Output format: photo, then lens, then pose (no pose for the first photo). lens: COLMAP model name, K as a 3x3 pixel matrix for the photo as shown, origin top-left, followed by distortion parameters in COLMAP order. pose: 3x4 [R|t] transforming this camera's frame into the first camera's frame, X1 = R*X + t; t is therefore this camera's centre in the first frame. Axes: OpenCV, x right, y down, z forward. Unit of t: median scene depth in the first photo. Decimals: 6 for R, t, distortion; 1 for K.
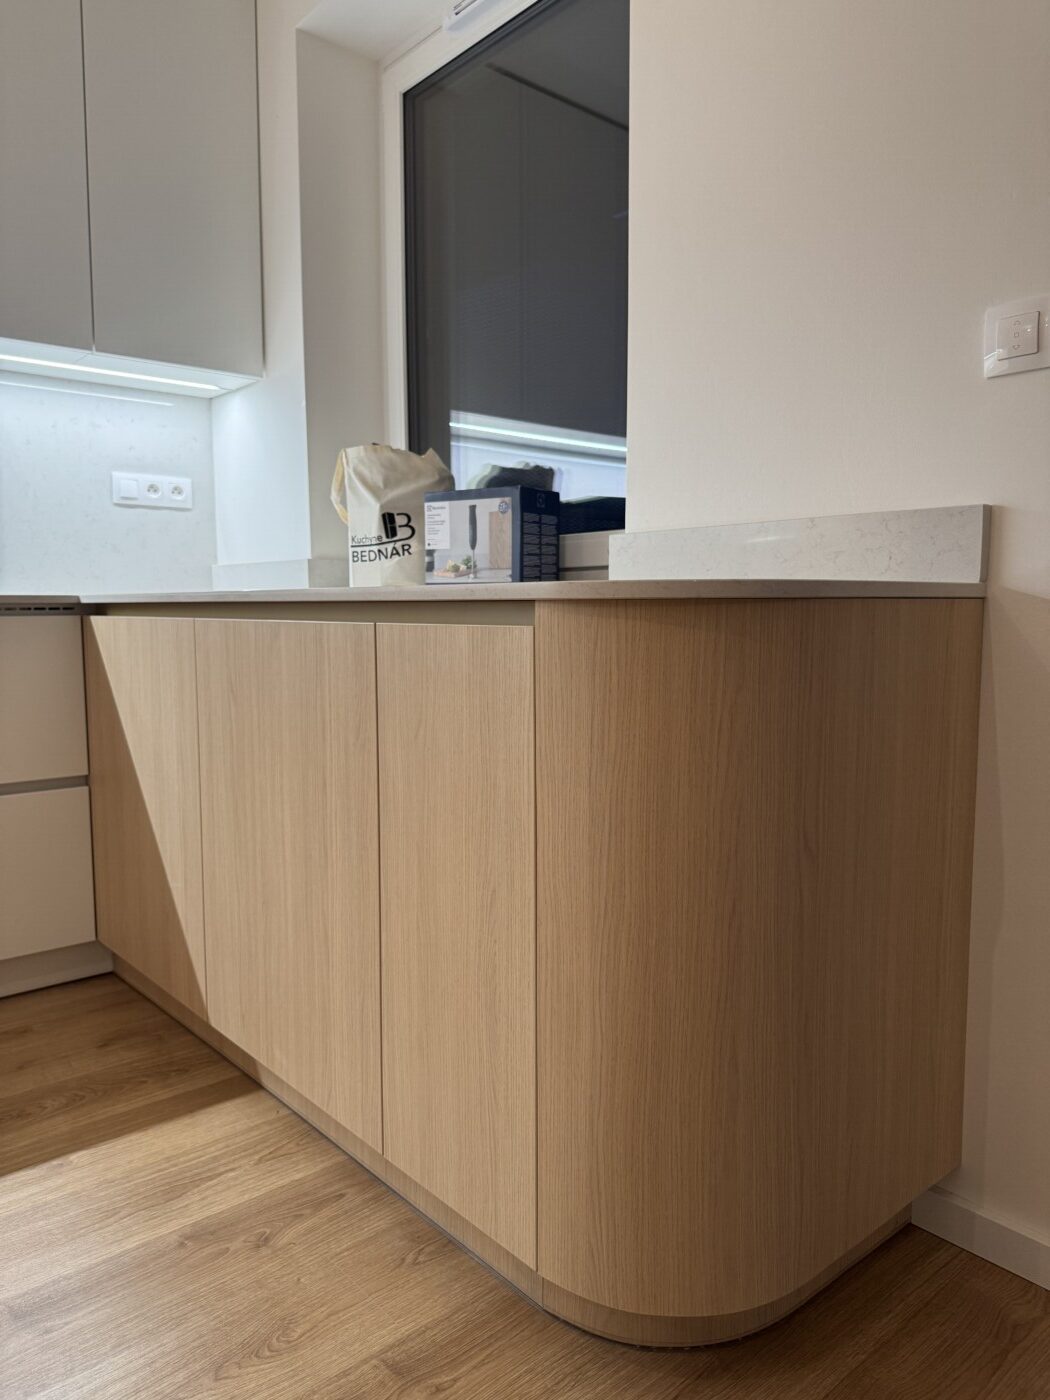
lens RADIAL K [[994.7, 0, 525.0], [0, 994.7, 700.0], [0, 0, 1]] dist [0.073416, -0.097385]
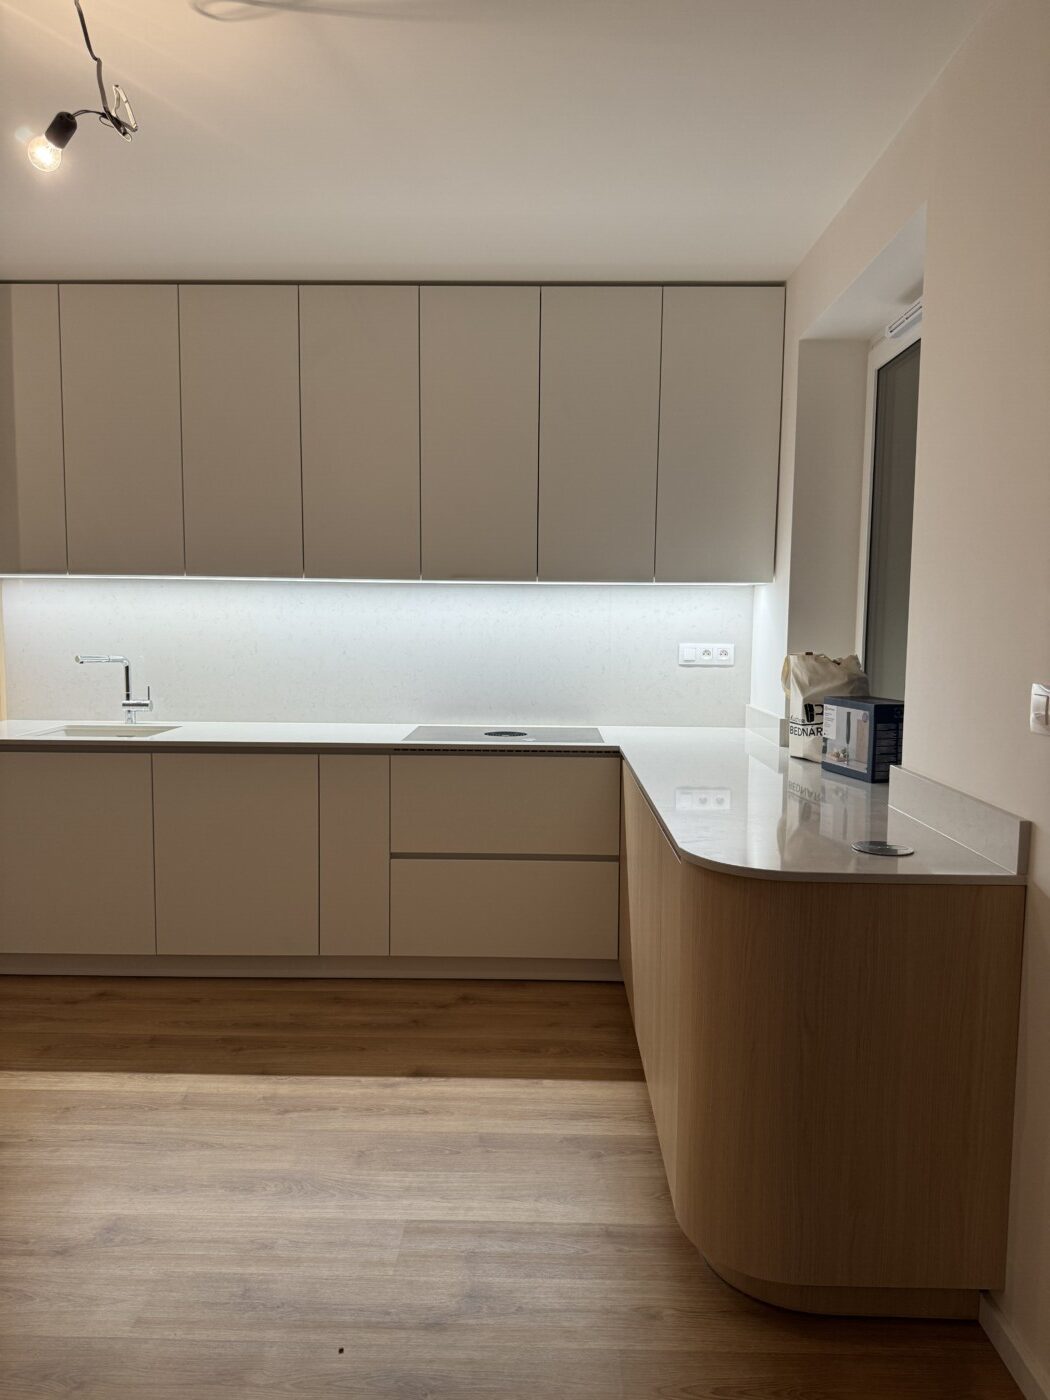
lens RADIAL K [[994.7, 0, 525.0], [0, 994.7, 700.0], [0, 0, 1]] dist [0.073416, -0.097385]
pose [[0.737079, 0.069462, -0.672228, 0.520070], [-0.074695, 0.996983, 0.021118, -0.201151], [0.671667, 0.034646, 0.740043, -0.290661]]
